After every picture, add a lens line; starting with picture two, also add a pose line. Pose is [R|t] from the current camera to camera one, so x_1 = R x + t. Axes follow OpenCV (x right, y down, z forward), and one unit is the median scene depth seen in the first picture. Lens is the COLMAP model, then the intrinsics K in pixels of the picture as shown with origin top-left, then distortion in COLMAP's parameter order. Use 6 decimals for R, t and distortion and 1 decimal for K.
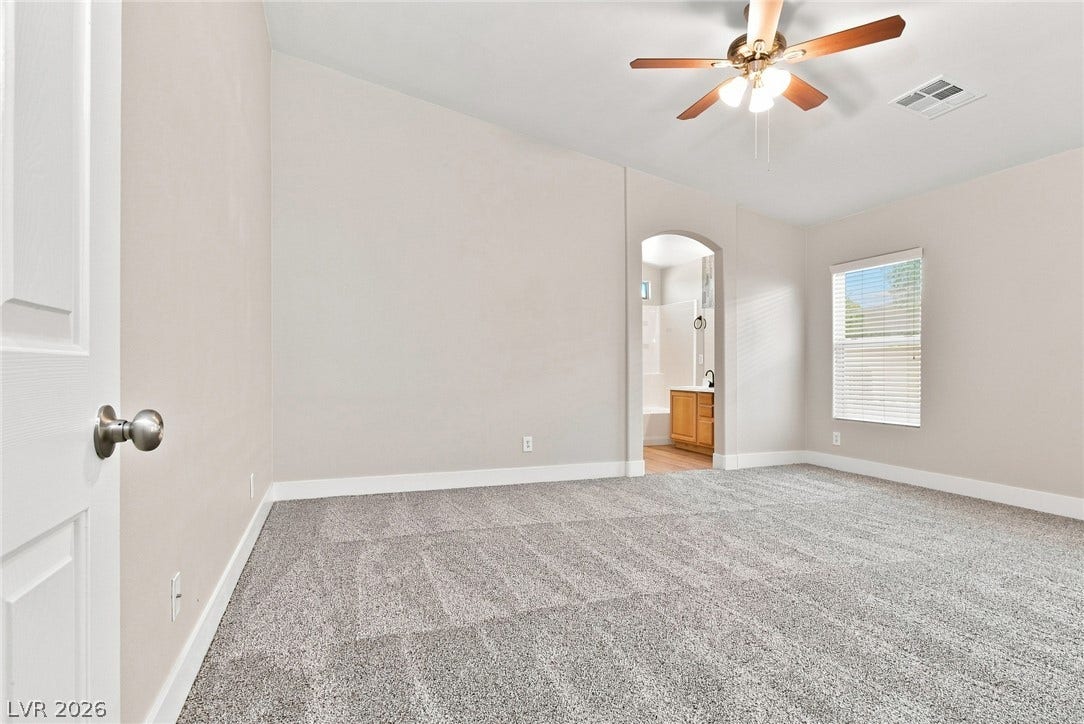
lens RADIAL K [[491.7, 0, 548.9], [0, 491.7, 371.0], [0, 0, 1]] dist [-0.002056, -0.000195]
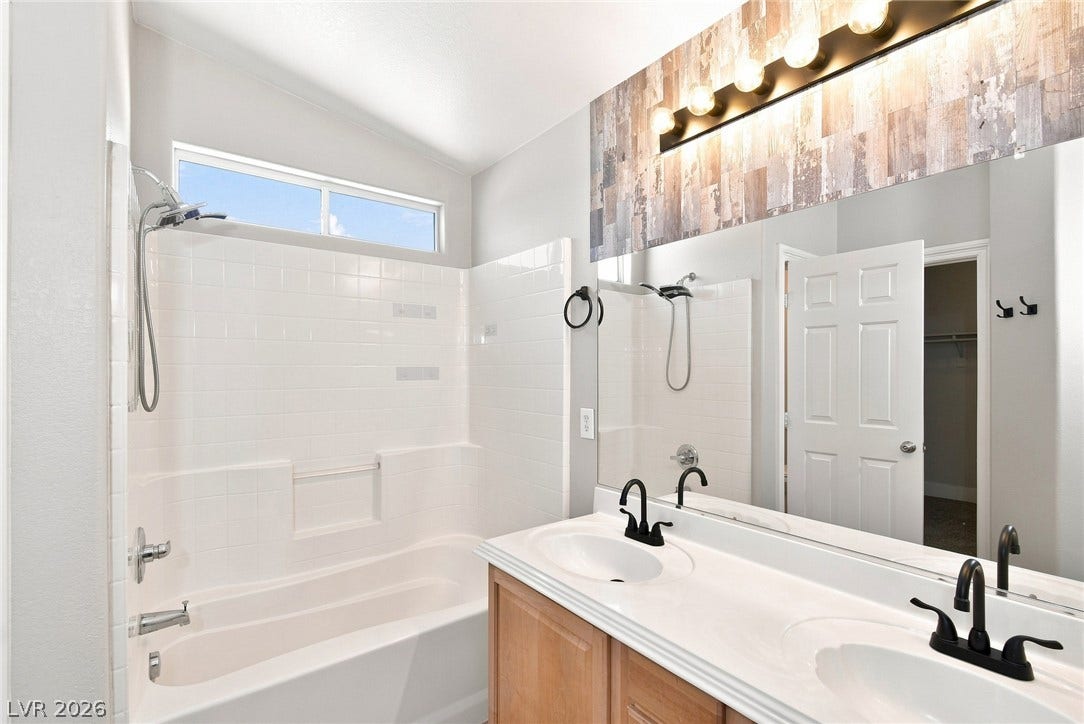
lens RADIAL K [[491.7, 0, 548.9], [0, 491.7, 371.0], [0, 0, 1]] dist [-0.002056, -0.000195]
pose [[0.942622, -0.003088, 0.333847, 0.180061], [0.005712, 0.999960, -0.006878, -0.055508], [-0.333812, 0.008391, 0.942602, 0.709108]]
